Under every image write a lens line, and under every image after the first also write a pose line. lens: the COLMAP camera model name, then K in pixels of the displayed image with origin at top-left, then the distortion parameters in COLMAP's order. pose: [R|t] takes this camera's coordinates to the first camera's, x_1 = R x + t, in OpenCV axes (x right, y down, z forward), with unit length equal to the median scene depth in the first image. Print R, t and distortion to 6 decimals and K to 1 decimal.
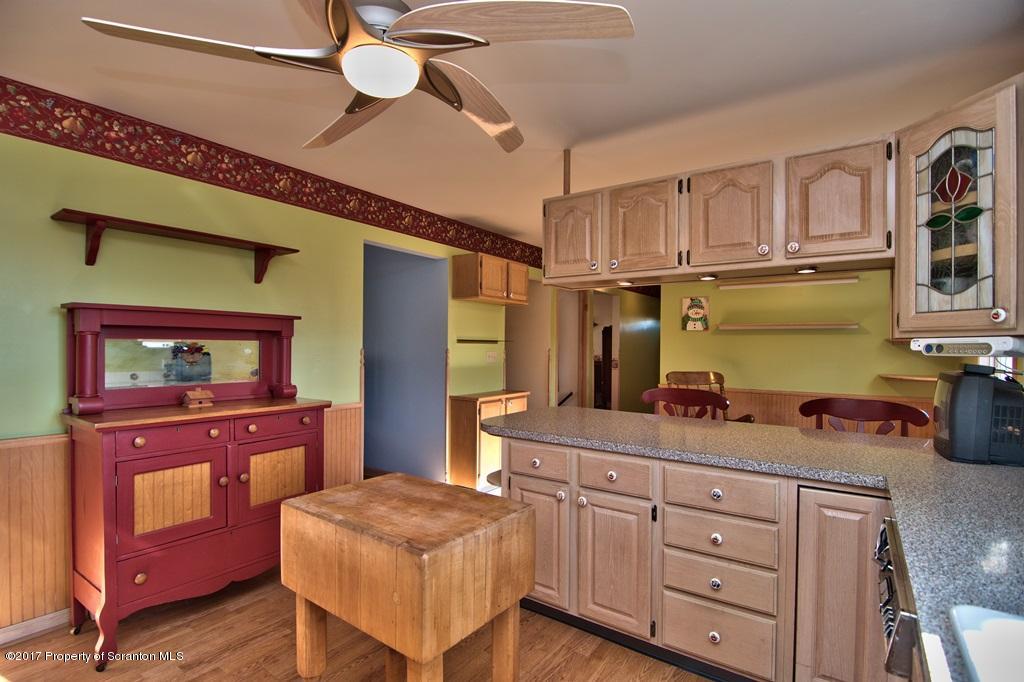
lens RADIAL K [[490.5, 0, 509.8], [0, 490.5, 345.8], [0, 0, 1]] dist [-0.001400, -0.009941]
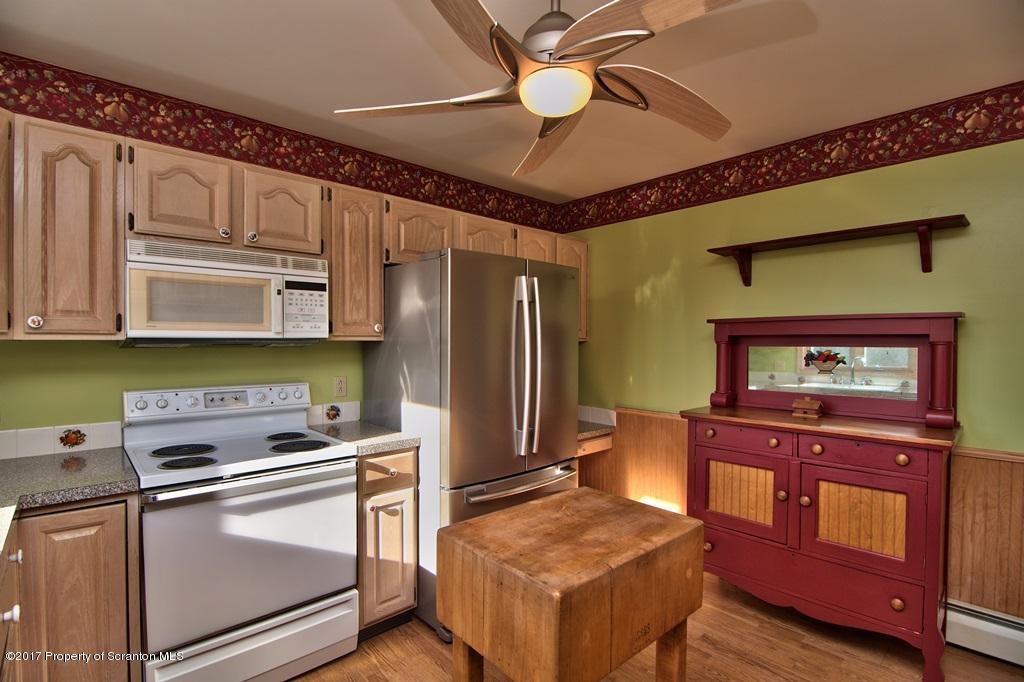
lens RADIAL K [[488.1, 0, 507.2], [0, 488.1, 348.2], [0, 0, 1]] dist [-0.005212, -0.008475]
pose [[-0.207880, -0.000082, -0.978154, 0.482924], [-0.003099, 0.999995, 0.000575, -0.010543], [0.978150, 0.003150, -0.207879, 0.709390]]
